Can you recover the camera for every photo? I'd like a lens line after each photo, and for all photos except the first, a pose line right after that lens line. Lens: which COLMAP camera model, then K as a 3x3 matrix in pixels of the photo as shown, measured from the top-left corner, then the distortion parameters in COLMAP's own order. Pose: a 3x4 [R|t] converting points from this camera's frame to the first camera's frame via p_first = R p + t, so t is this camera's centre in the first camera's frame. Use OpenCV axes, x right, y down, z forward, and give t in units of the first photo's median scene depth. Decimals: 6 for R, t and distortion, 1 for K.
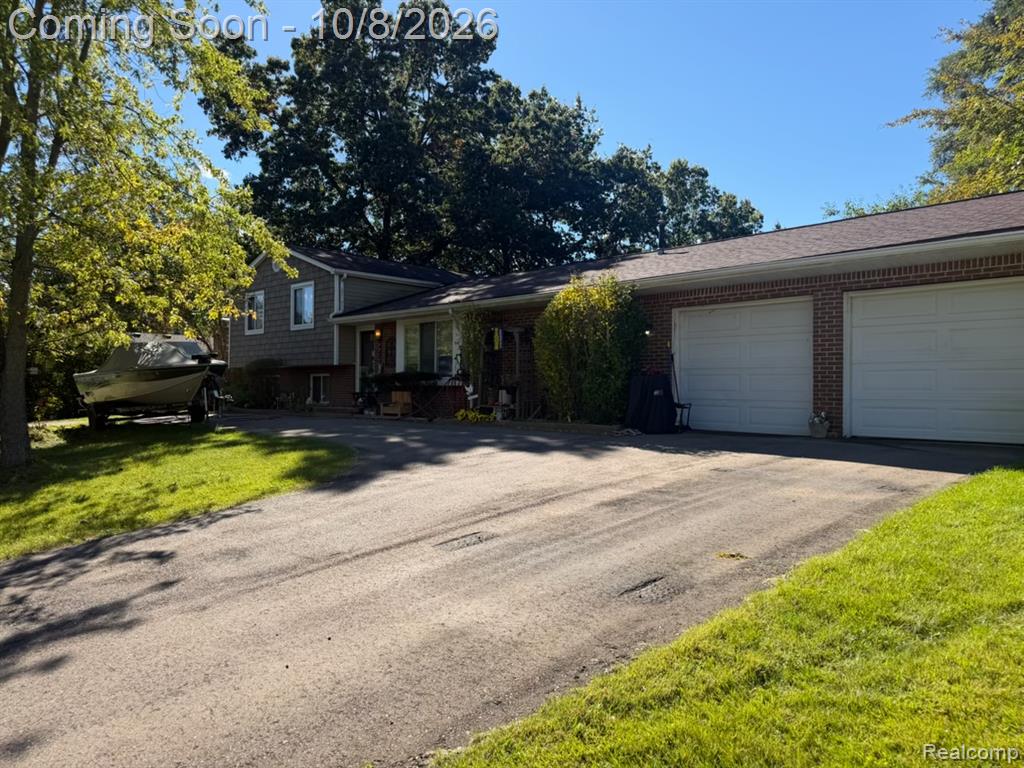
lens RADIAL K [[721.7, 0, 518.6], [0, 721.7, 388.6], [0, 0, 1]] dist [0.038674, -0.018036]
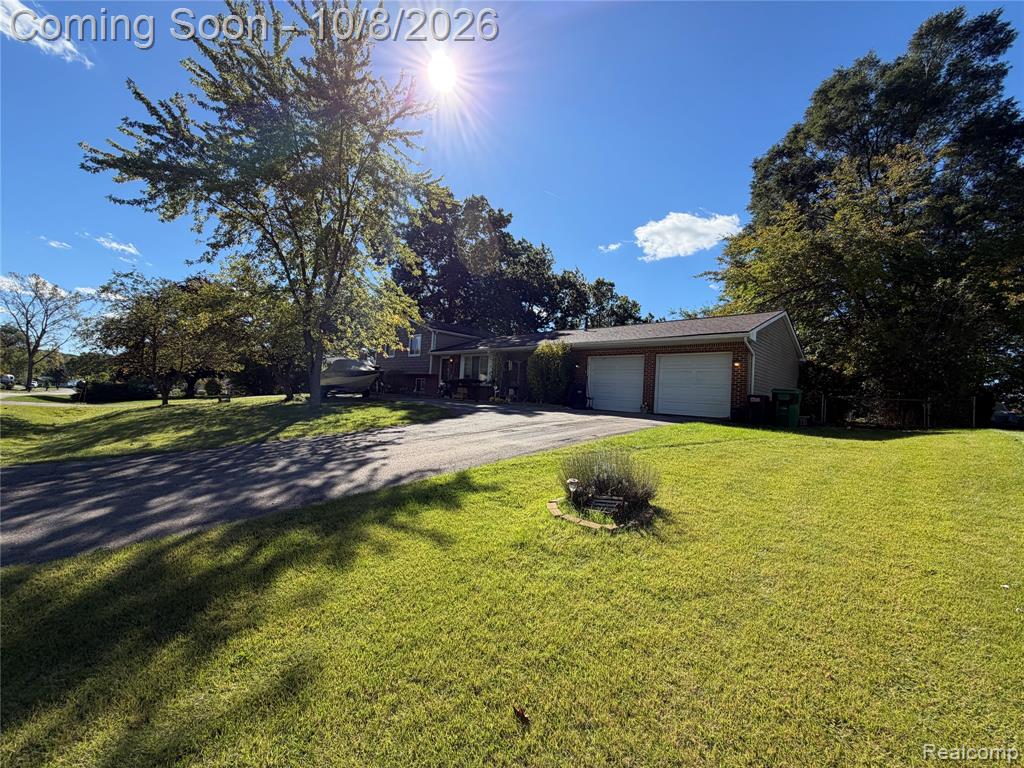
lens RADIAL K [[409.8, 0, 514.0], [0, 409.8, 388.7], [0, 0, 1]] dist [0.001091, 0.000126]
pose [[0.998477, 0.051641, 0.019392, -0.033024], [-0.051325, 0.998546, -0.016465, 0.019578], [-0.020214, 0.015445, 0.999676, -0.230308]]
